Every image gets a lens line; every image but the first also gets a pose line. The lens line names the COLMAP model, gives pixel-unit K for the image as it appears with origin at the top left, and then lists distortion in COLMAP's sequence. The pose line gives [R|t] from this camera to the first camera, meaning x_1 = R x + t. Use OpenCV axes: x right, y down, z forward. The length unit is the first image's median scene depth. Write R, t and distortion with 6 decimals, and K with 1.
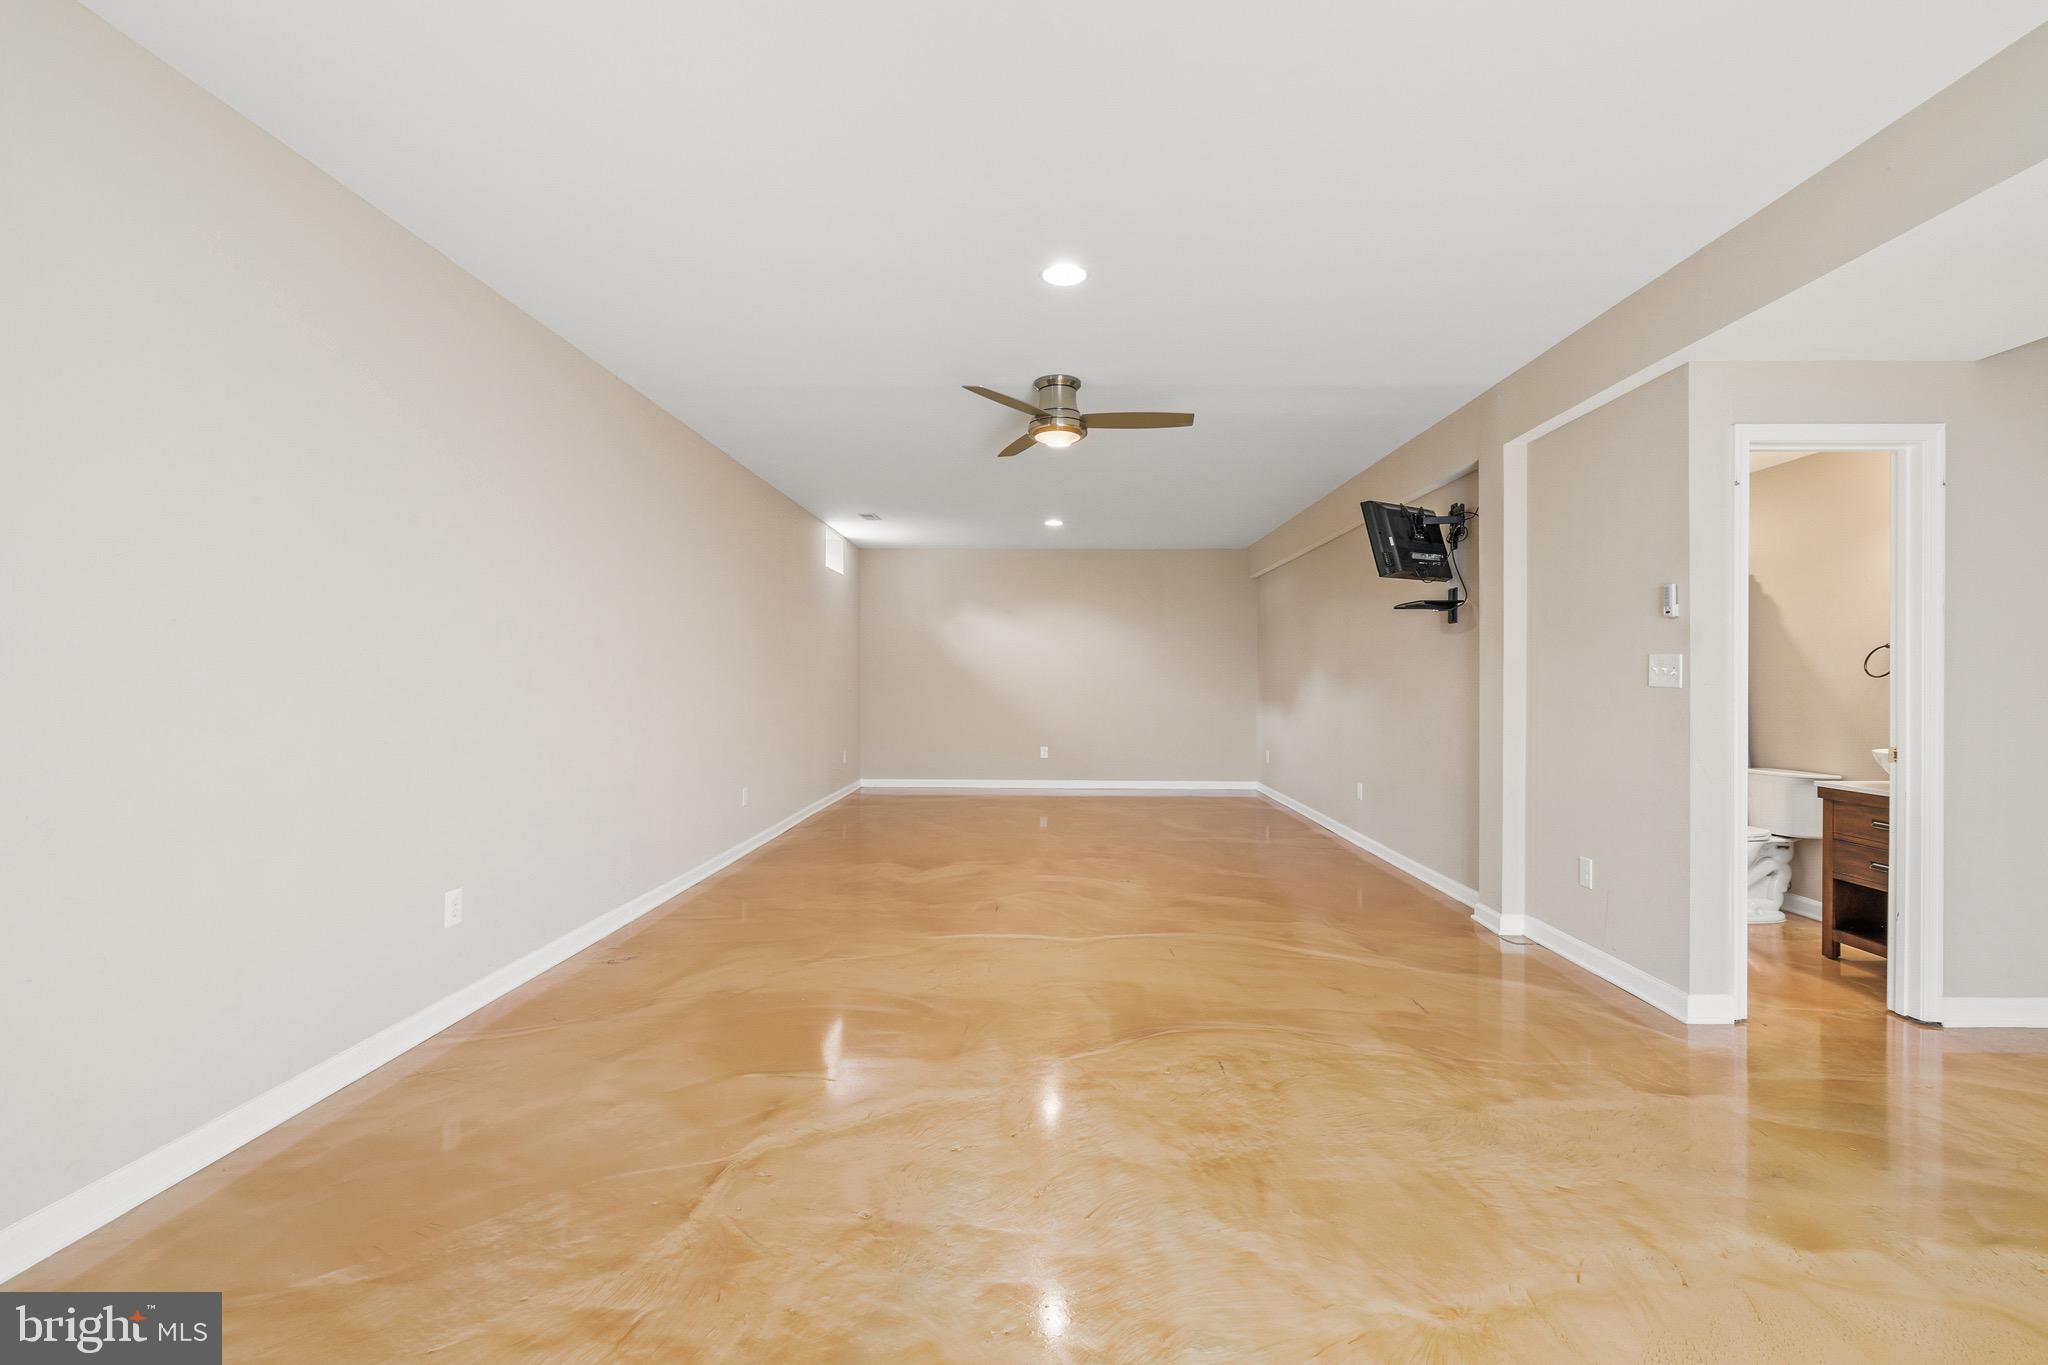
lens RADIAL K [[866.6, 0, 1023.3], [0, 866.6, 674.5], [0, 0, 1]] dist [0.000390, -0.000387]
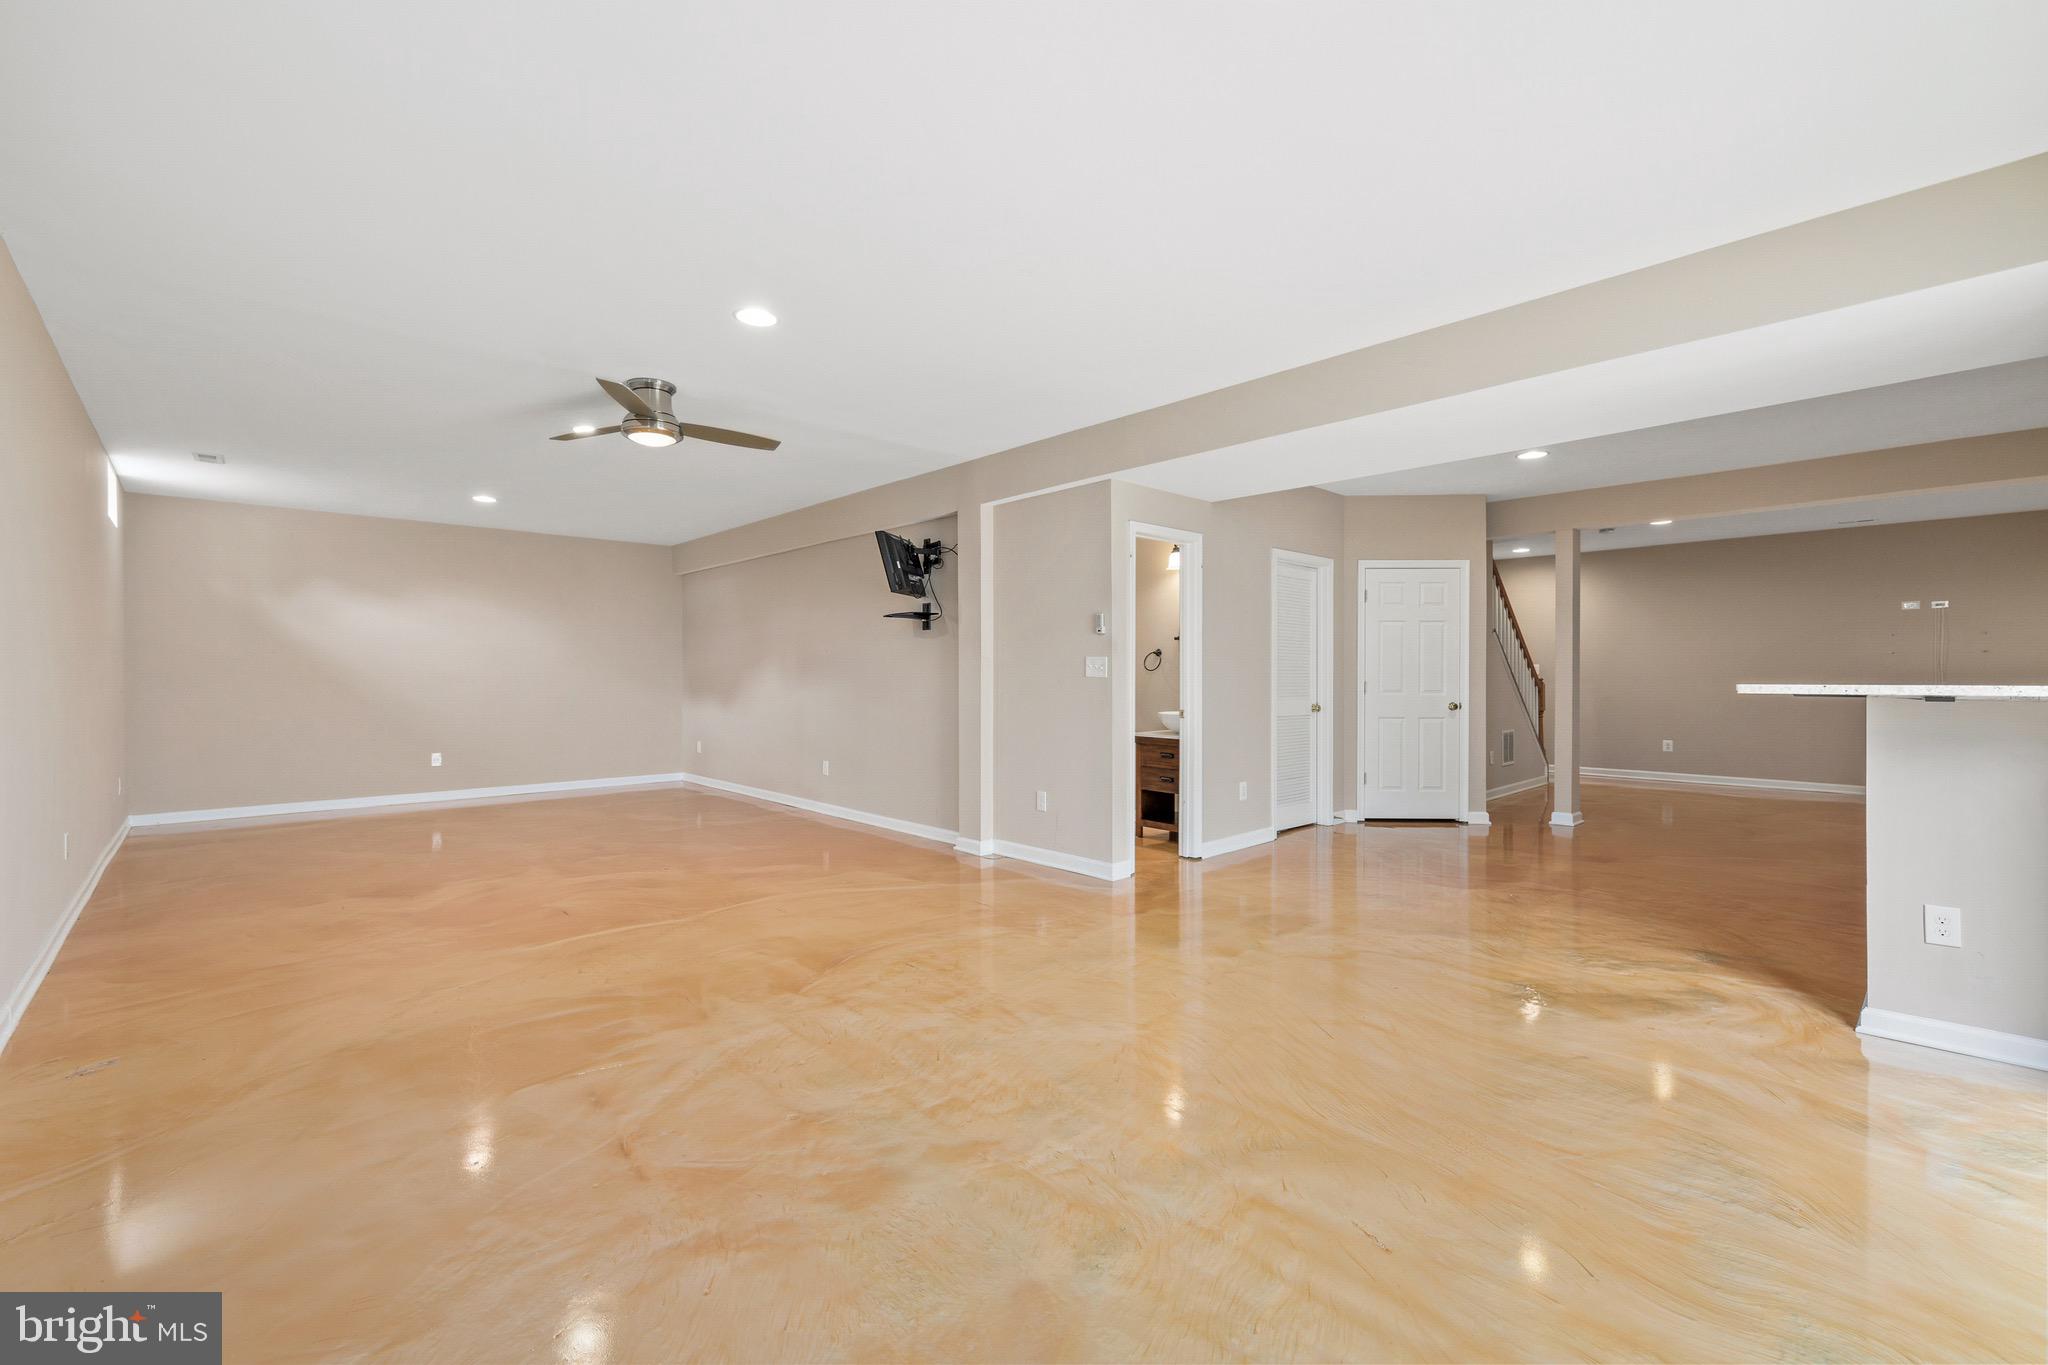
lens RADIAL K [[866.6, 0, 1013.0], [0, 866.6, 672.8], [0, 0, 1]] dist [0.000390, -0.000387]
pose [[0.718532, -0.003164, 0.695487, -0.382601], [-0.000496, 0.999987, 0.005062, -0.001371], [-0.695494, -0.003982, 0.718521, -0.038388]]
